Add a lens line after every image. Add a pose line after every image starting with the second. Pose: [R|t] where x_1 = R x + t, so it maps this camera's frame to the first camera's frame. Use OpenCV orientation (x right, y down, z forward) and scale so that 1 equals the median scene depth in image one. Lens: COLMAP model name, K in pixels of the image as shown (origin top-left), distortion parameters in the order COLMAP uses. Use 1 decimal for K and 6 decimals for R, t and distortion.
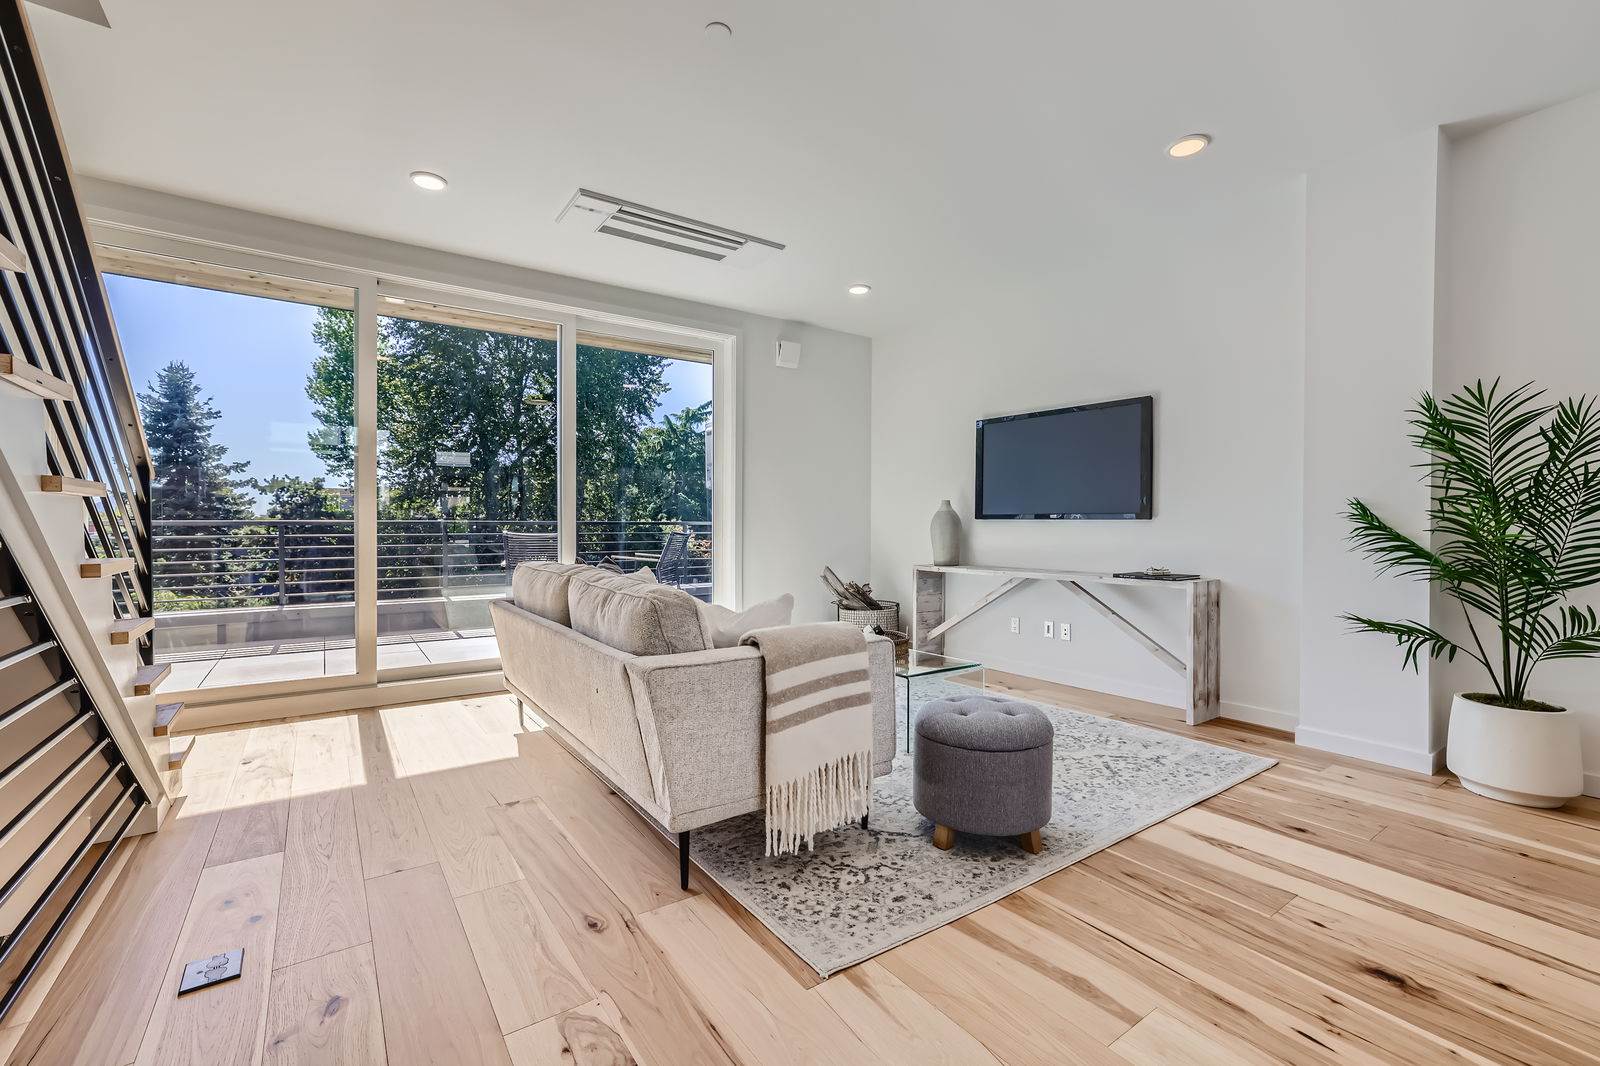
lens RADIAL K [[686.1, 0, 809.6], [0, 686.1, 529.6], [0, 0, 1]] dist [-0.000010, 0.000517]
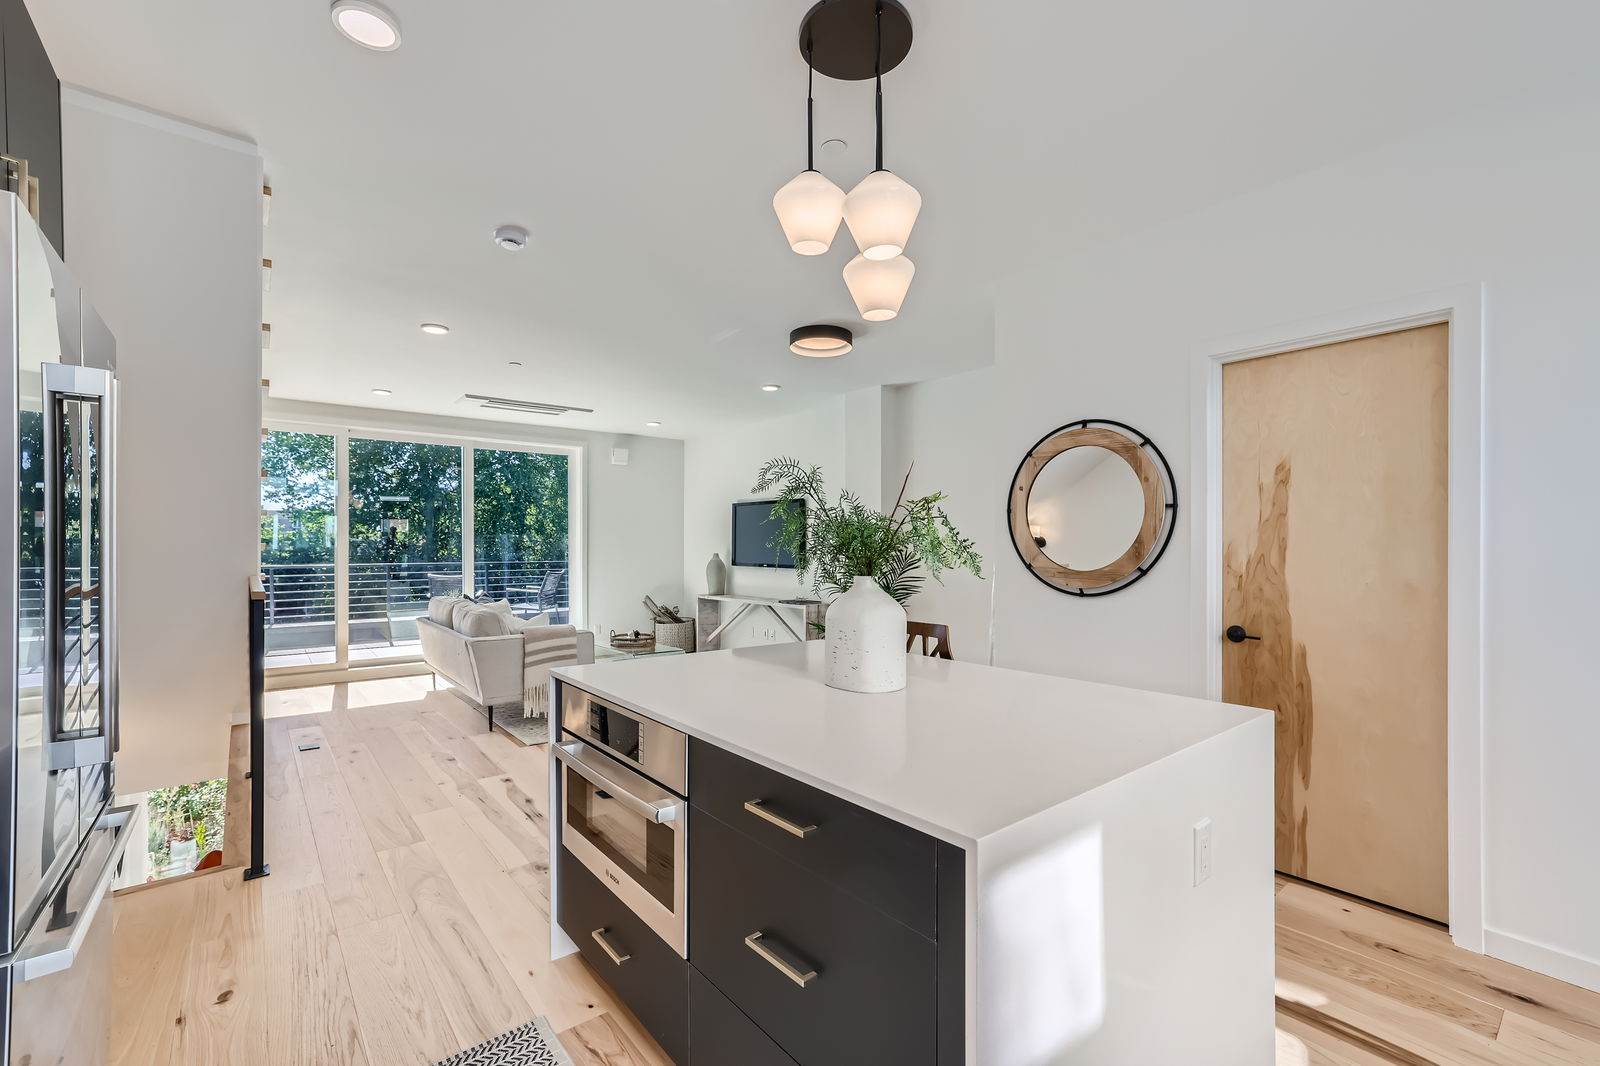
lens RADIAL K [[686.1, 0, 790.4], [0, 686.1, 549.0], [0, 0, 1]] dist [-0.000010, 0.000517]
pose [[0.998970, -0.002562, 0.045302, 0.340932], [0.002761, 0.999987, -0.004327, -0.052648], [-0.045290, 0.004448, 0.998964, -0.661443]]
